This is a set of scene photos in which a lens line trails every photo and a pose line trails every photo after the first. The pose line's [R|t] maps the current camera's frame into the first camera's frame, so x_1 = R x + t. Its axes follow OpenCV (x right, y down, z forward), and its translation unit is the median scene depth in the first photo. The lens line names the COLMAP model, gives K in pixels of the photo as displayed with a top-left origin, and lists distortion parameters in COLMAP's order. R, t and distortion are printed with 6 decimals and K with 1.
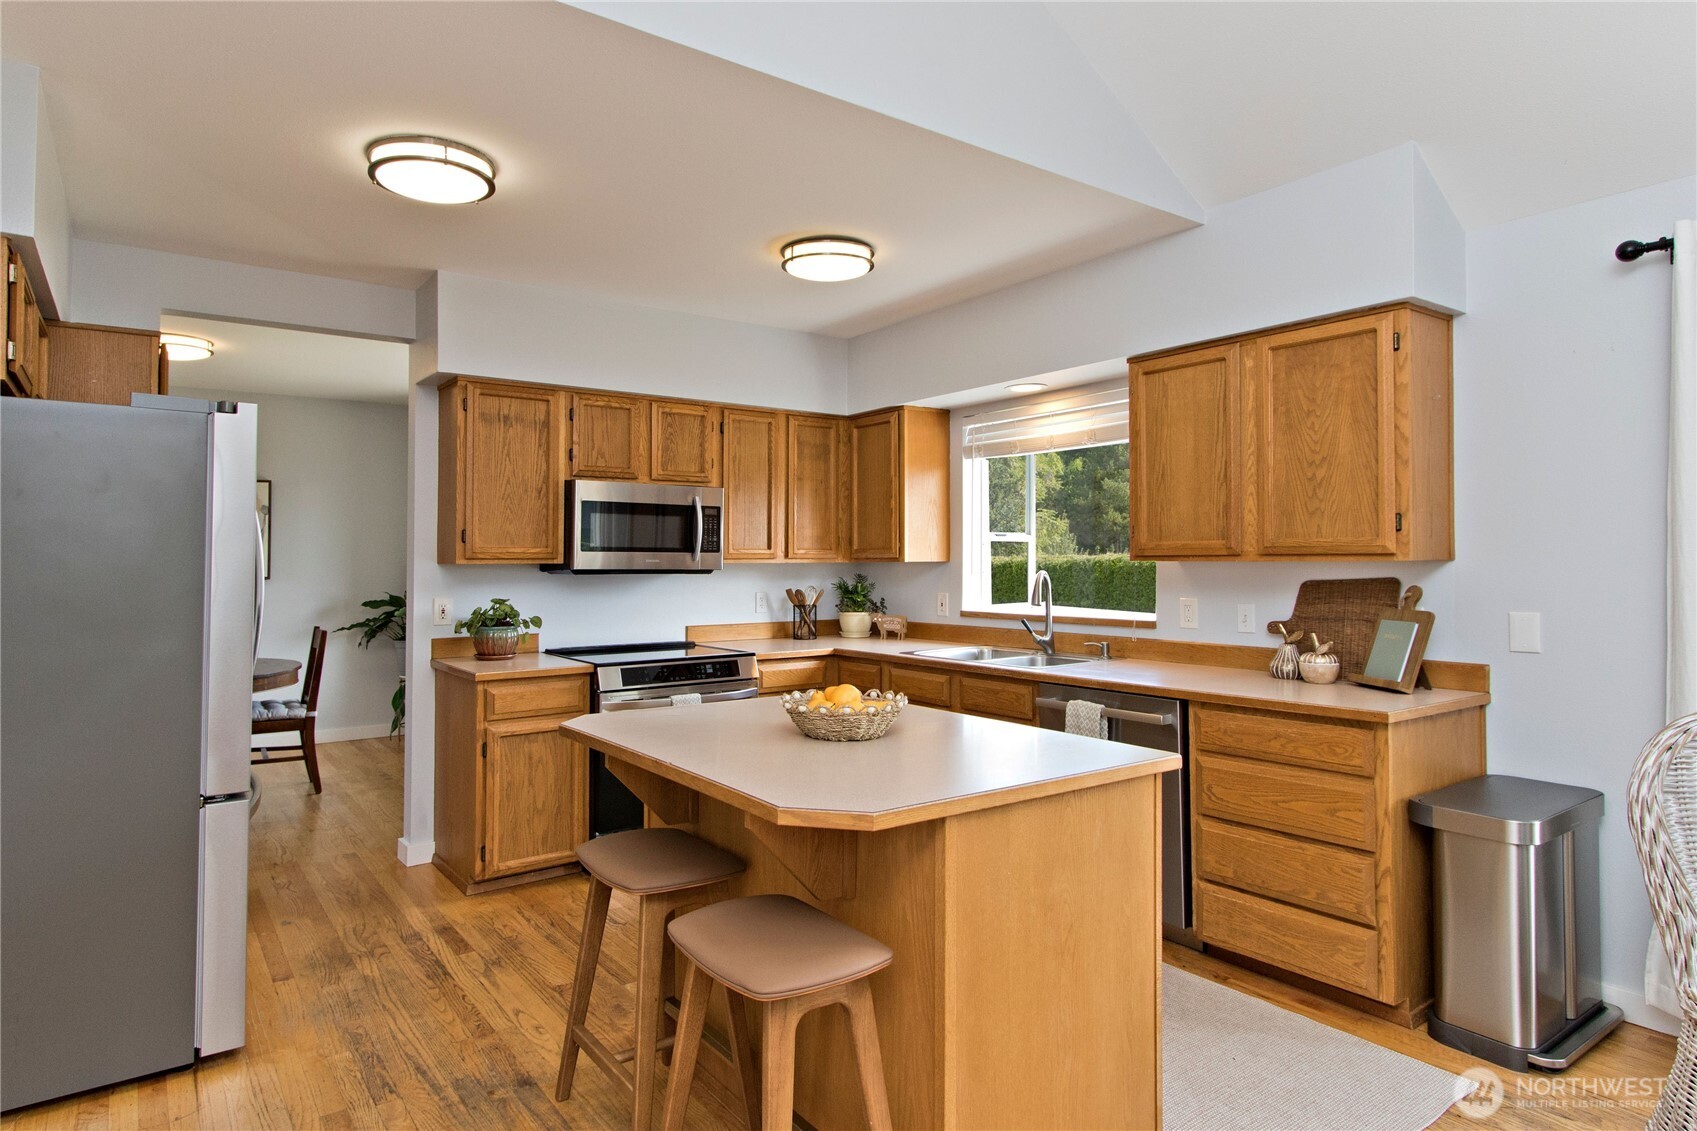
lens RADIAL K [[1030.7, 0, 964.4], [0, 1030.7, 520.2], [0, 0, 1]] dist [-0.008496, -0.001209]
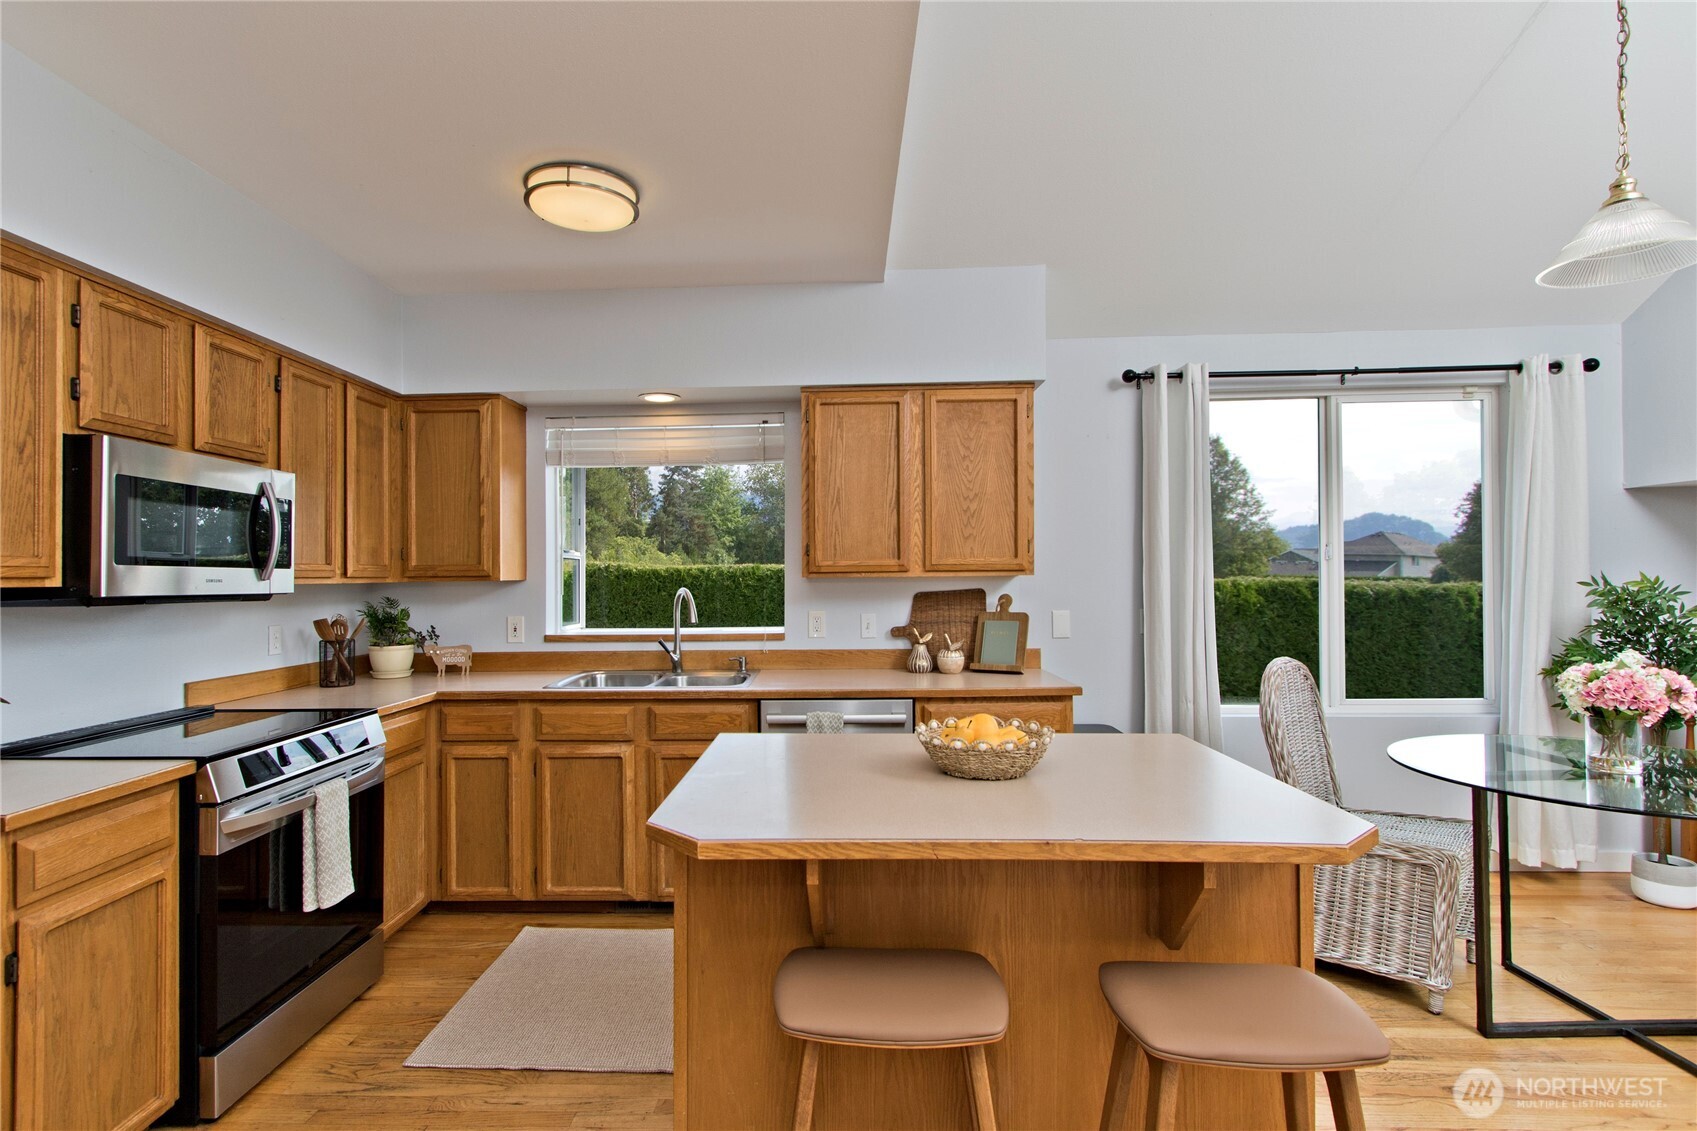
lens RADIAL K [[831.2, 0, 904.8], [0, 831.2, 560.1], [0, 0, 1]] dist [0.003554, -0.001623]
pose [[0.636322, 0.011257, 0.771342, -0.449961], [-0.022738, 0.999733, 0.004167, 0.016167], [-0.771089, -0.020190, 0.636408, 0.381072]]
